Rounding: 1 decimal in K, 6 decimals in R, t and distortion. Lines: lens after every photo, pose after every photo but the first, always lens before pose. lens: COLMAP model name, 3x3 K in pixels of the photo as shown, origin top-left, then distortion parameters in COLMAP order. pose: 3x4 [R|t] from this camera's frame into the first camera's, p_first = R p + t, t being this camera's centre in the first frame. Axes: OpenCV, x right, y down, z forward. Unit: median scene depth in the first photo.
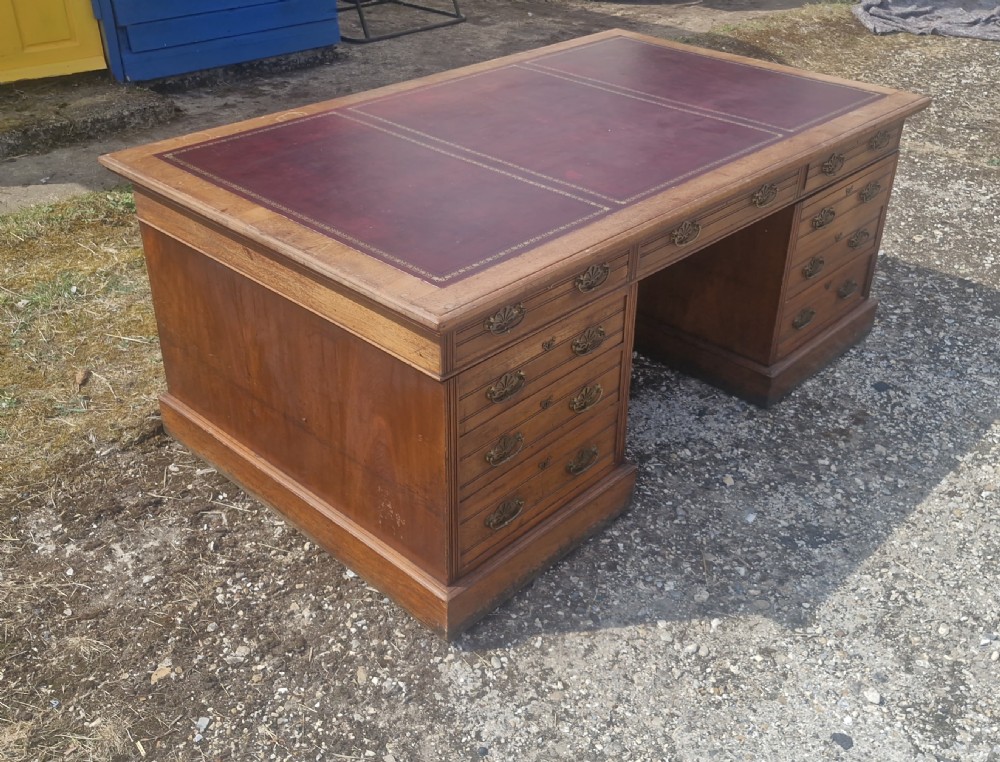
lens RADIAL K [[1042.6, 0, 512.8], [0, 1042.6, 314.9], [0, 0, 1]] dist [0.051794, 0.000000]
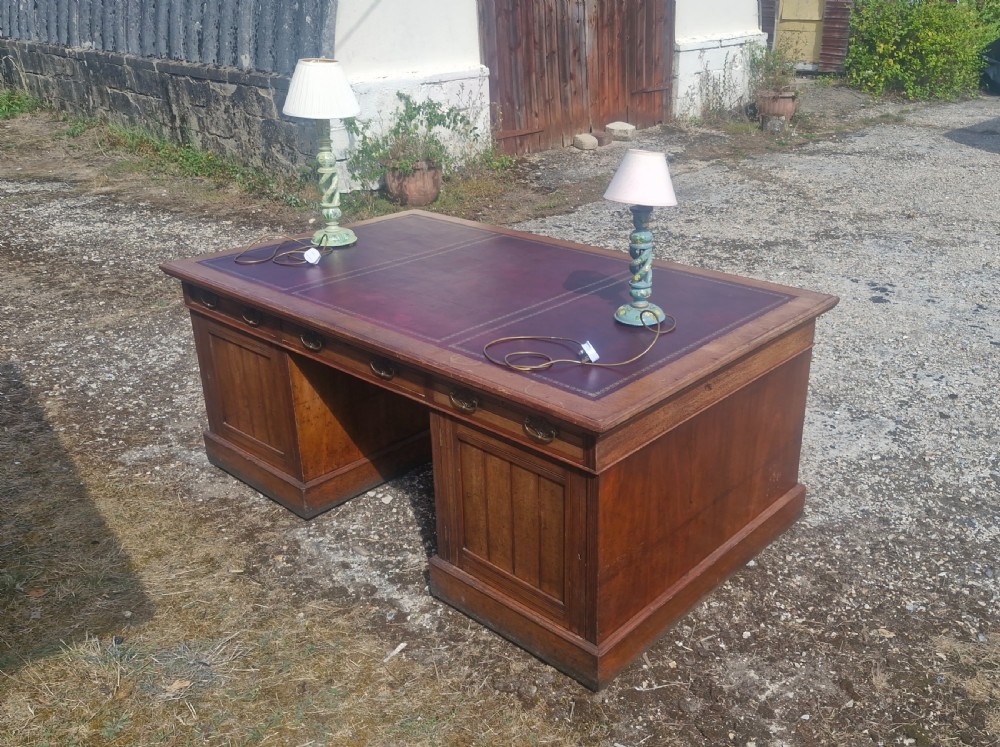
lens RADIAL K [[913.2, 0, 554.0], [0, 913.2, 385.1], [0, 0, 1]] dist [0.075829, 0.000000]
pose [[-0.027791, -0.421908, 0.906213, -1.077210], [0.484635, 0.787204, 0.381363, -0.493157], [-0.874275, 0.449781, 0.182595, 0.849039]]
